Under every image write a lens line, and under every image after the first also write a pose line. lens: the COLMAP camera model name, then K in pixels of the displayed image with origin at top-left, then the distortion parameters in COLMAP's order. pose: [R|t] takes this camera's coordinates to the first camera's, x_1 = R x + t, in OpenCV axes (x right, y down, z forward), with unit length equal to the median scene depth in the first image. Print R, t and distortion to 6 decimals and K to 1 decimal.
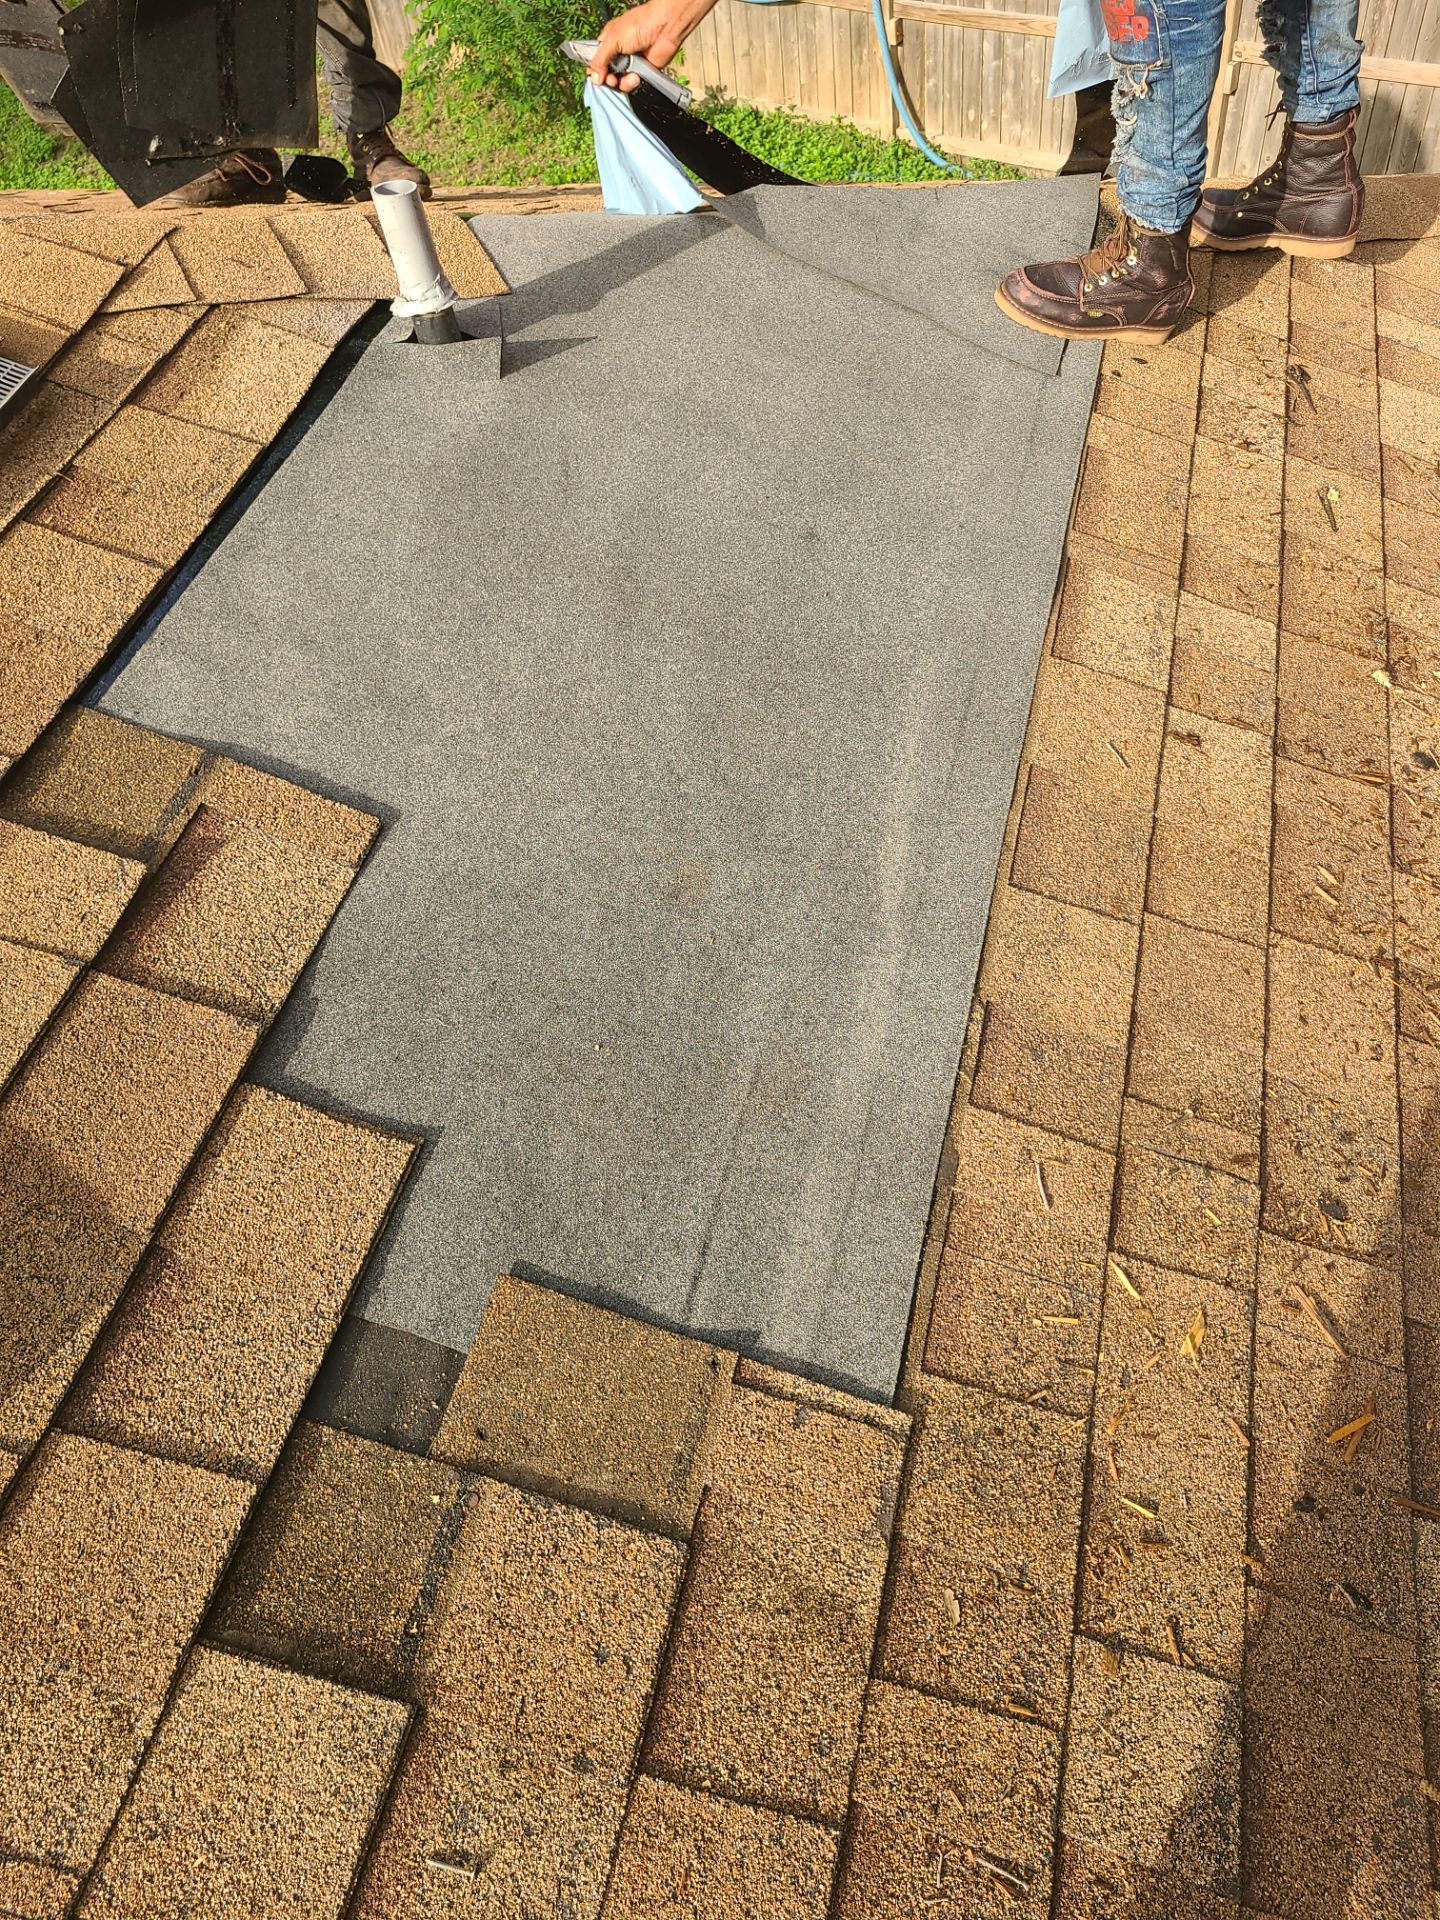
lens RADIAL K [[1612.4, 0, 718.6], [0, 1612.4, 962.1], [0, 0, 1]] dist [0.045436, -0.073384]
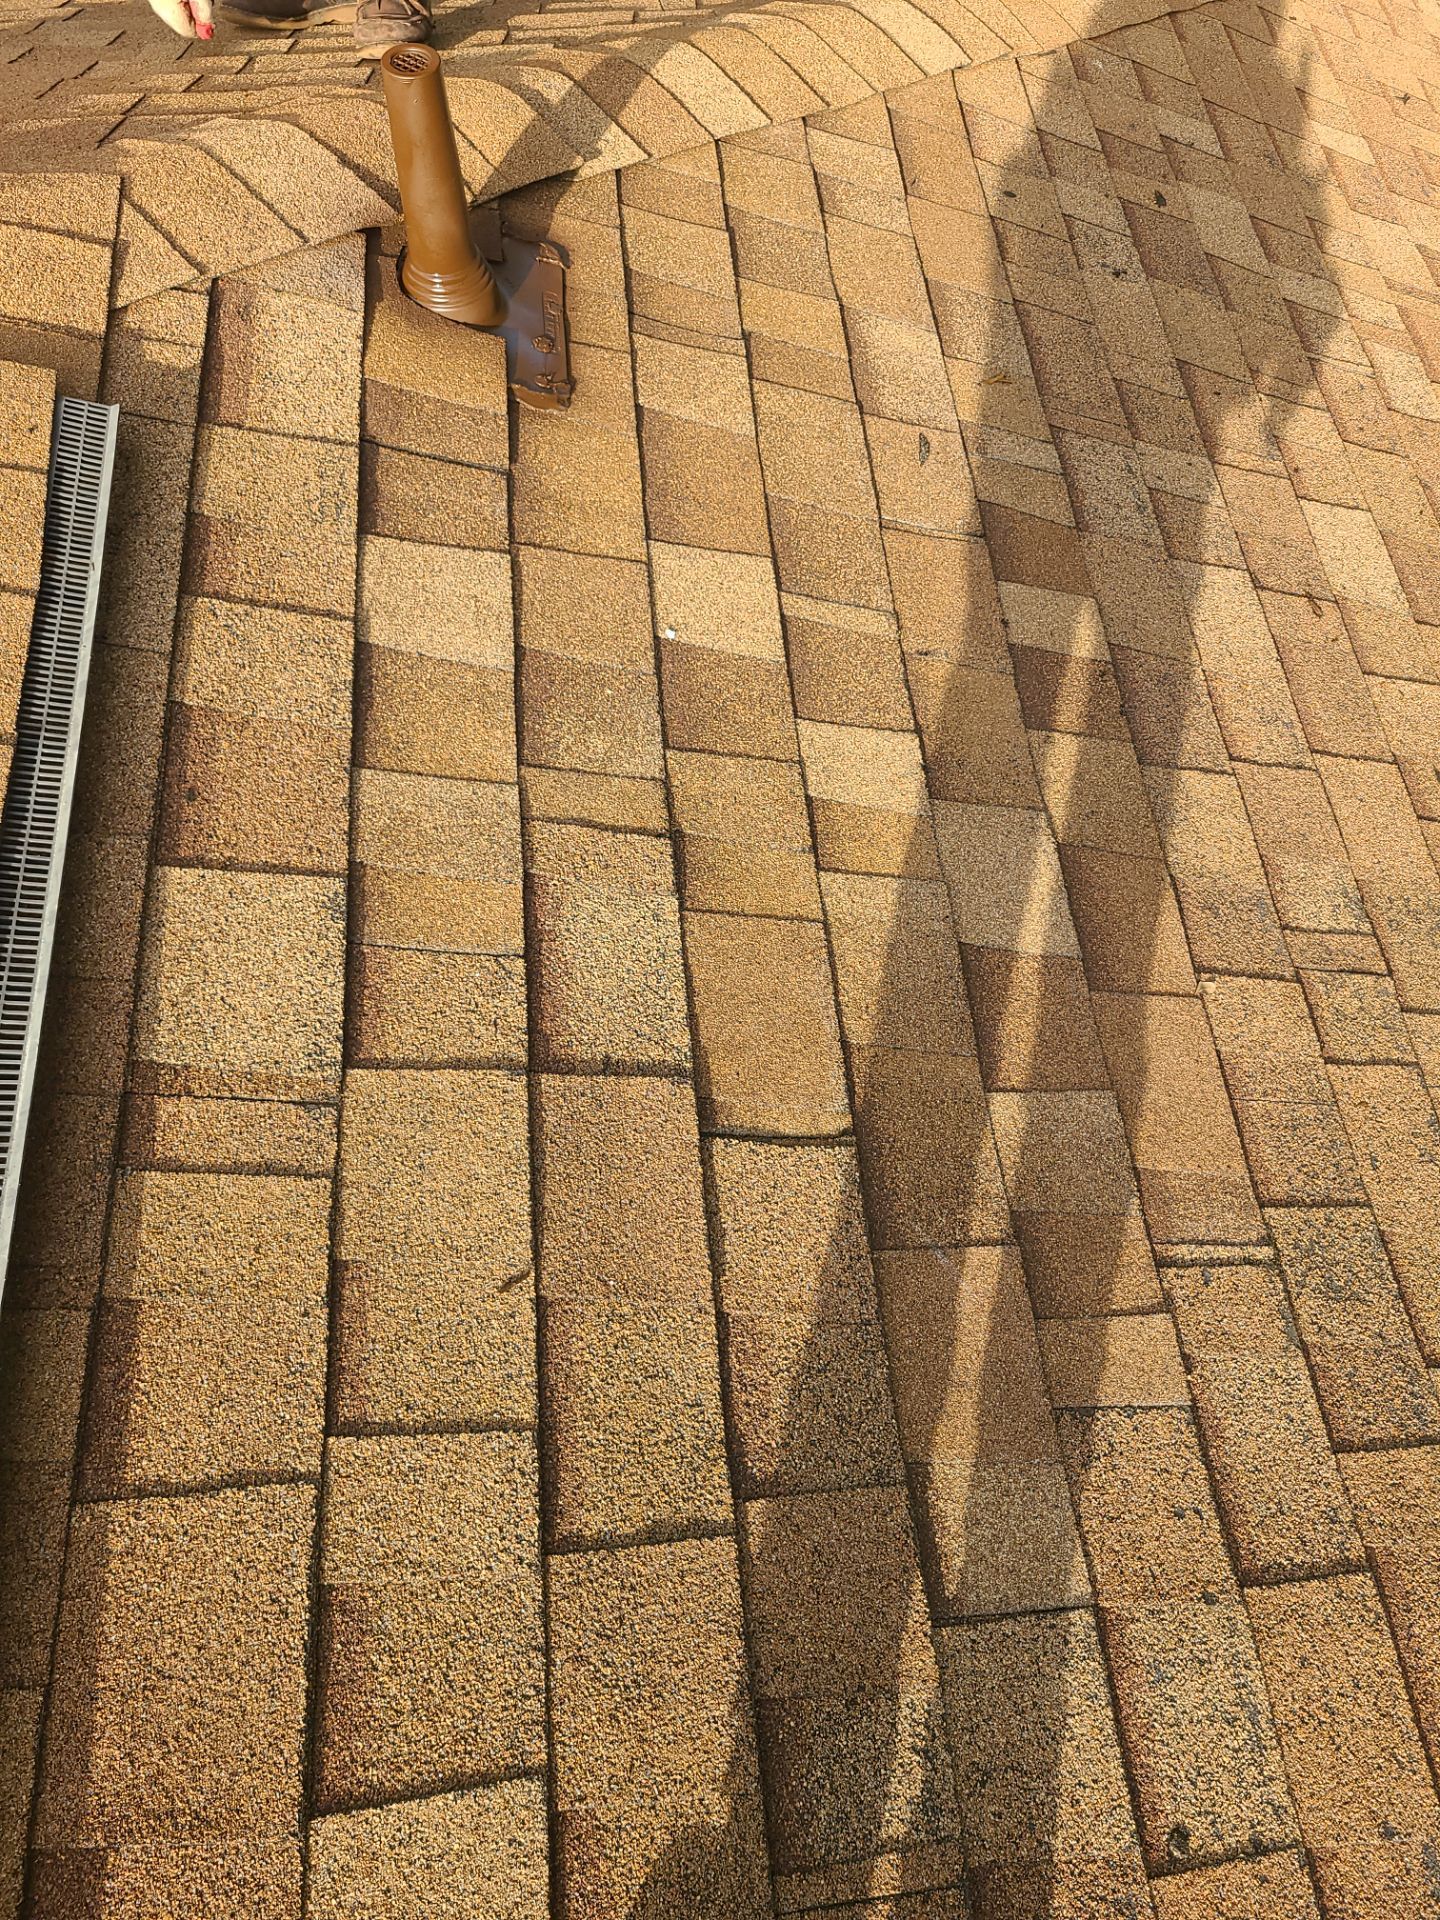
lens RADIAL K [[1612.4, 0, 718.6], [0, 1612.4, 962.1], [0, 0, 1]] dist [0.045436, -0.073384]
pose [[0.921870, -0.241288, 0.303209, -0.501603], [0.176922, 0.958246, 0.224642, -0.236768], [-0.344752, -0.153446, 0.926067, 0.029392]]
